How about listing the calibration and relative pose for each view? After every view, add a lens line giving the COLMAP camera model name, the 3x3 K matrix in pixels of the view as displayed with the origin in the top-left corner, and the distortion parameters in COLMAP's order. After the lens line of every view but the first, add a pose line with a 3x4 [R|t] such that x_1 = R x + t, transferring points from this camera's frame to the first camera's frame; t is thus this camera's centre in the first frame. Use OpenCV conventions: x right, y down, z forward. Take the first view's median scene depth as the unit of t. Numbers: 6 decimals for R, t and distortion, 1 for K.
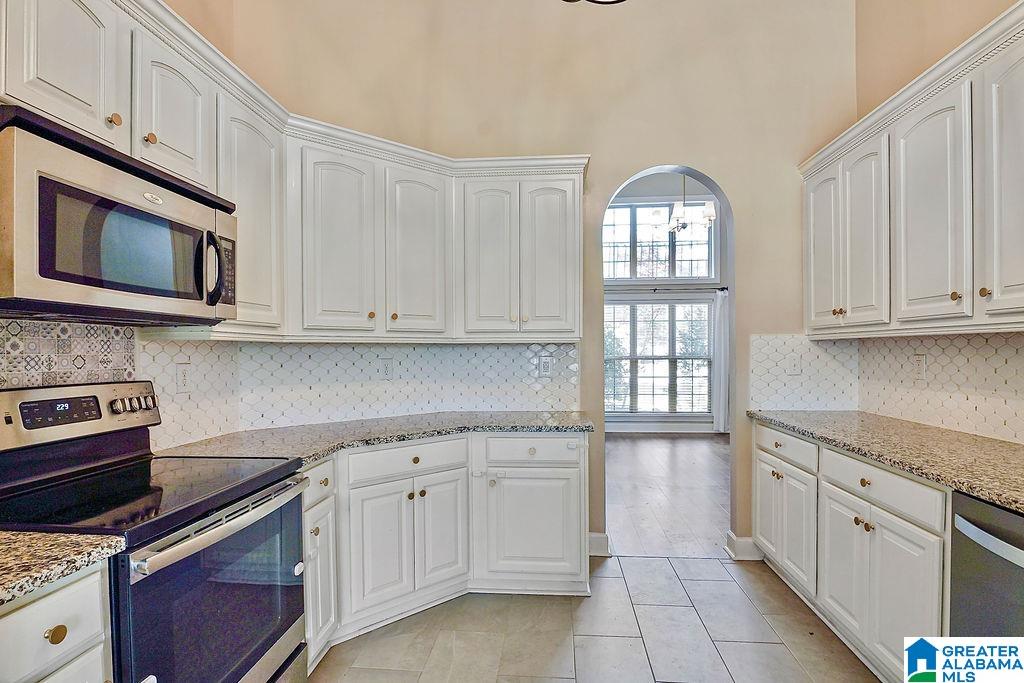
lens RADIAL K [[504.9, 0, 508.6], [0, 504.9, 342.1], [0, 0, 1]] dist [-0.020266, -0.000934]
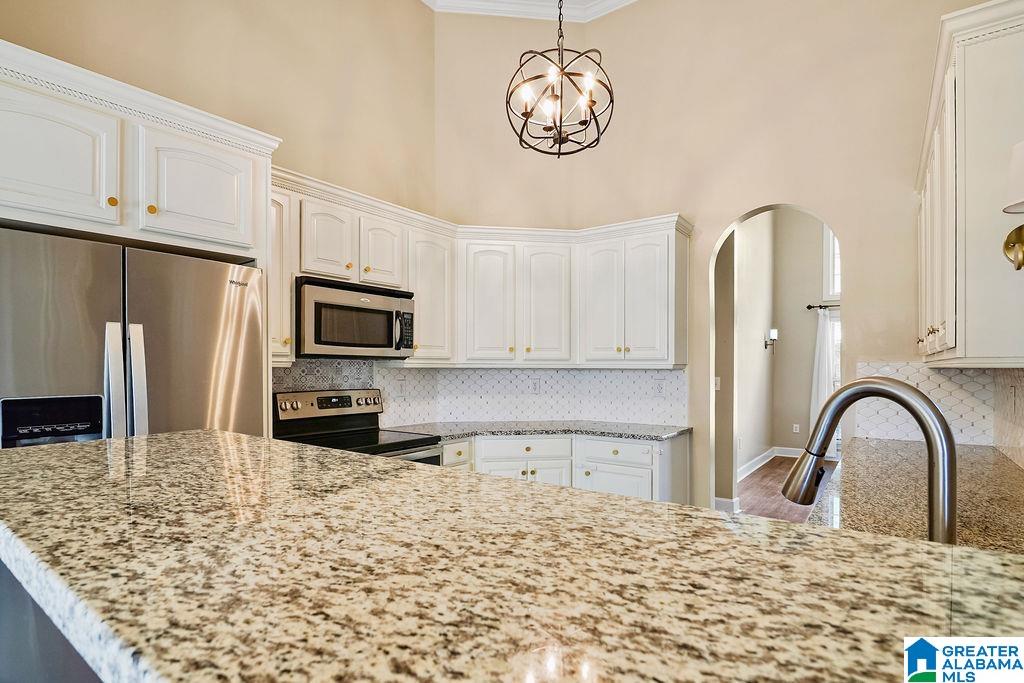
lens RADIAL K [[507.5, 0, 513.4], [0, 507.5, 353.9], [0, 0, 1]] dist [-0.002804, -0.000698]
pose [[0.853763, -0.005522, -0.520632, 0.551001], [0.000973, 0.999959, -0.009011, -0.029275], [0.520661, 0.007186, 0.853734, -0.285233]]
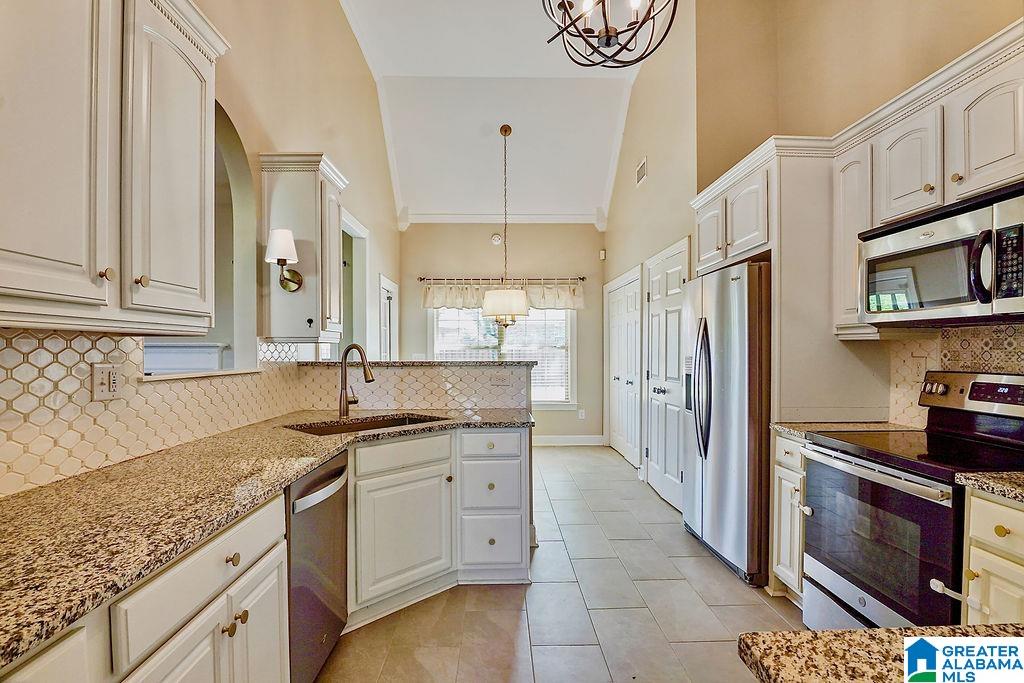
lens RADIAL K [[494.1, 0, 503.8], [0, 494.1, 359.5], [0, 0, 1]] dist [-0.024457, -0.001871]
pose [[-0.993885, 0.008745, -0.110076, 0.346815], [0.008114, 0.999948, 0.006178, 0.019231], [0.110124, 0.005247, -0.993904, 1.311329]]
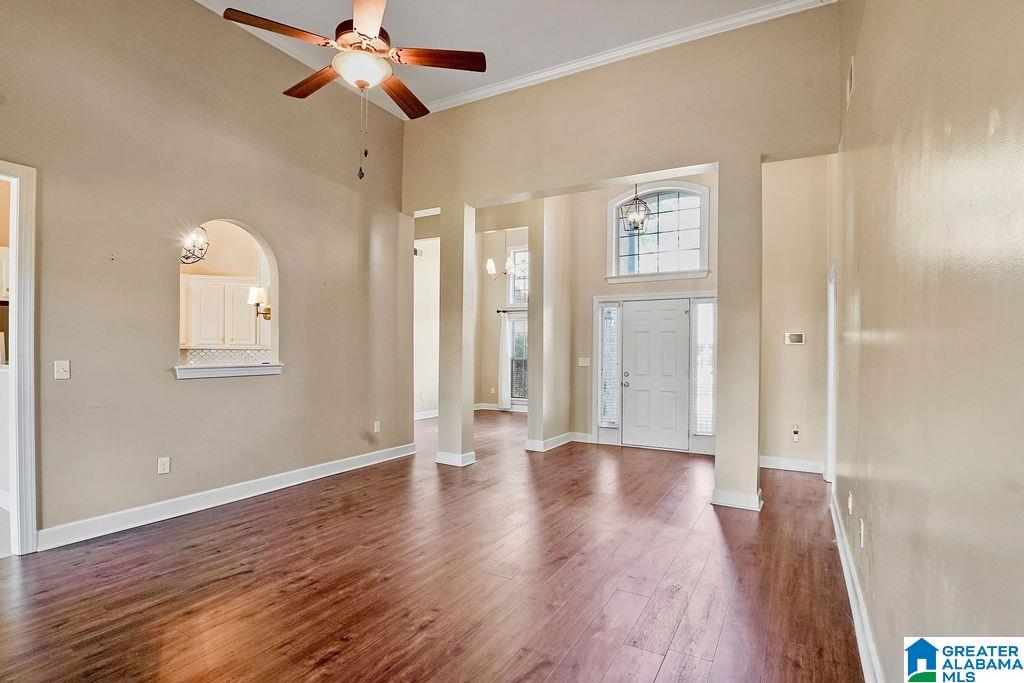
lens RADIAL K [[504.0, 0, 508.2], [0, 504.0, 351.9], [0, 0, 1]] dist [-0.020110, -0.000807]
pose [[0.909800, 0.011654, -0.414883, 2.565257], [-0.004751, 0.999833, 0.017666, -0.044276], [0.415019, -0.014101, 0.909703, -0.965343]]
